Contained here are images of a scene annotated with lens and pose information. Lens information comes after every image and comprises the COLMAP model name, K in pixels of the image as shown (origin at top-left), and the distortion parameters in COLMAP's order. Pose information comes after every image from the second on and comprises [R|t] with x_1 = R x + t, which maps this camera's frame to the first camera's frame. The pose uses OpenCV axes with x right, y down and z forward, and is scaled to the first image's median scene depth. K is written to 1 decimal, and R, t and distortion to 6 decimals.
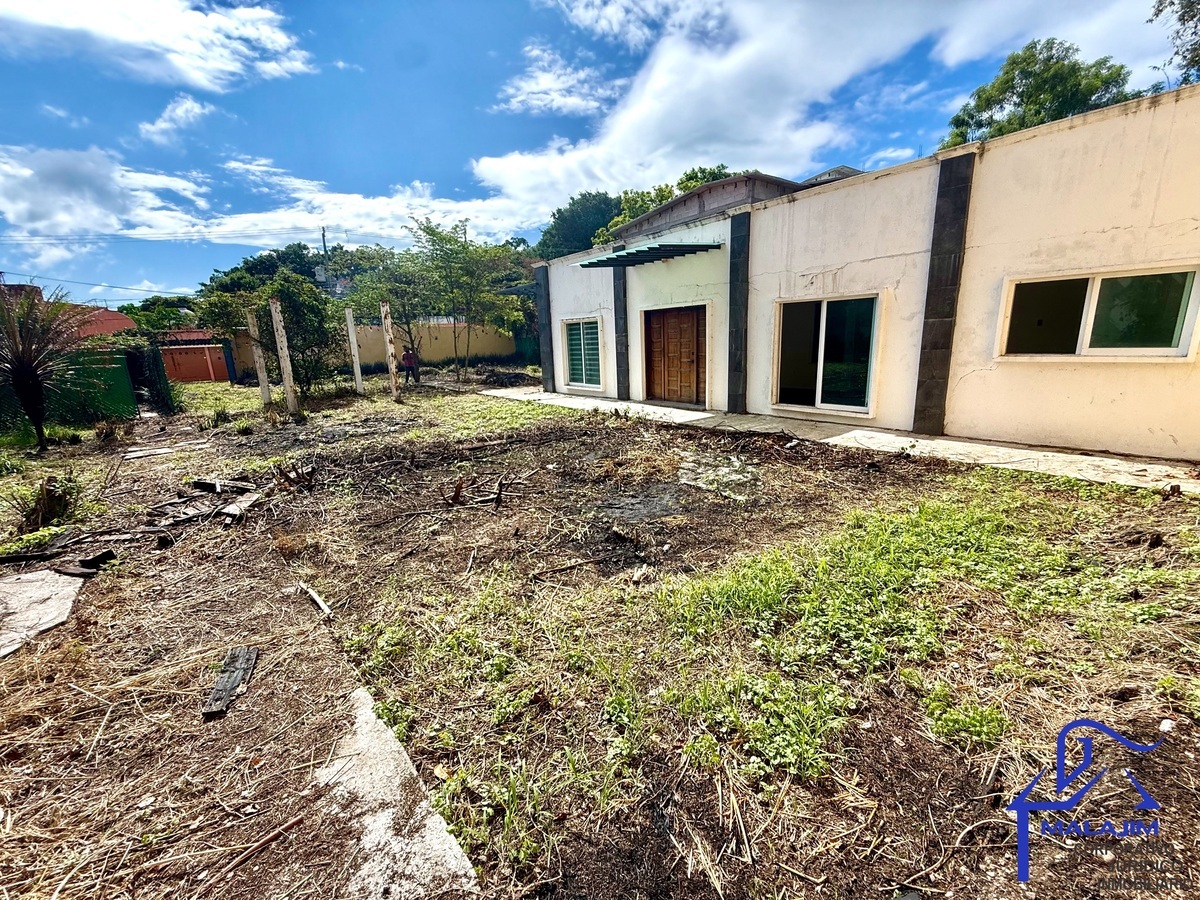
lens RADIAL K [[481.1, 0, 603.0], [0, 481.1, 449.1], [0, 0, 1]] dist [0.006496, -0.001934]
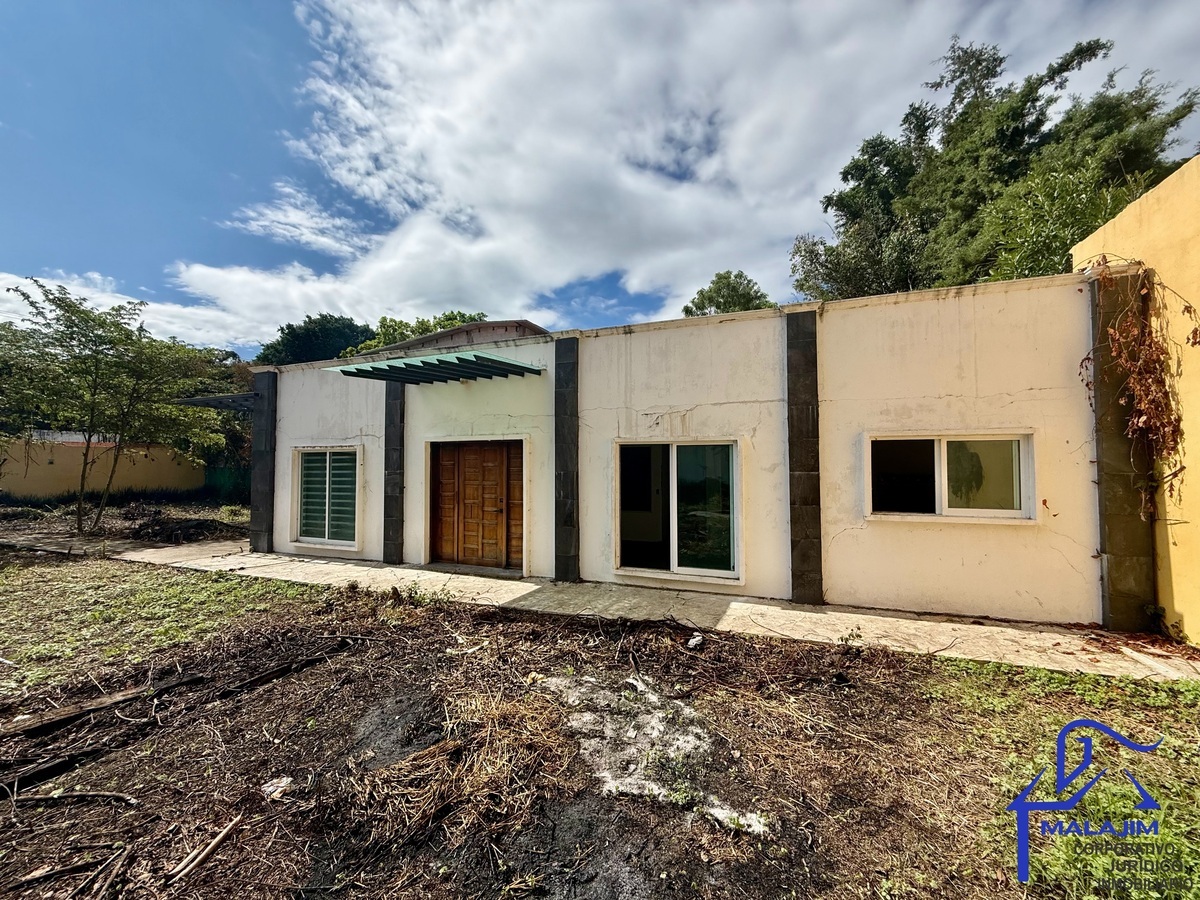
lens RADIAL K [[481.1, 0, 598.0], [0, 481.1, 444.9], [0, 0, 1]] dist [0.006496, -0.001934]
pose [[0.874794, 0.069680, 0.479457, -0.055698], [0.072443, 0.959667, -0.271646, -0.072905], [-0.479048, 0.272368, 0.834463, 0.301384]]
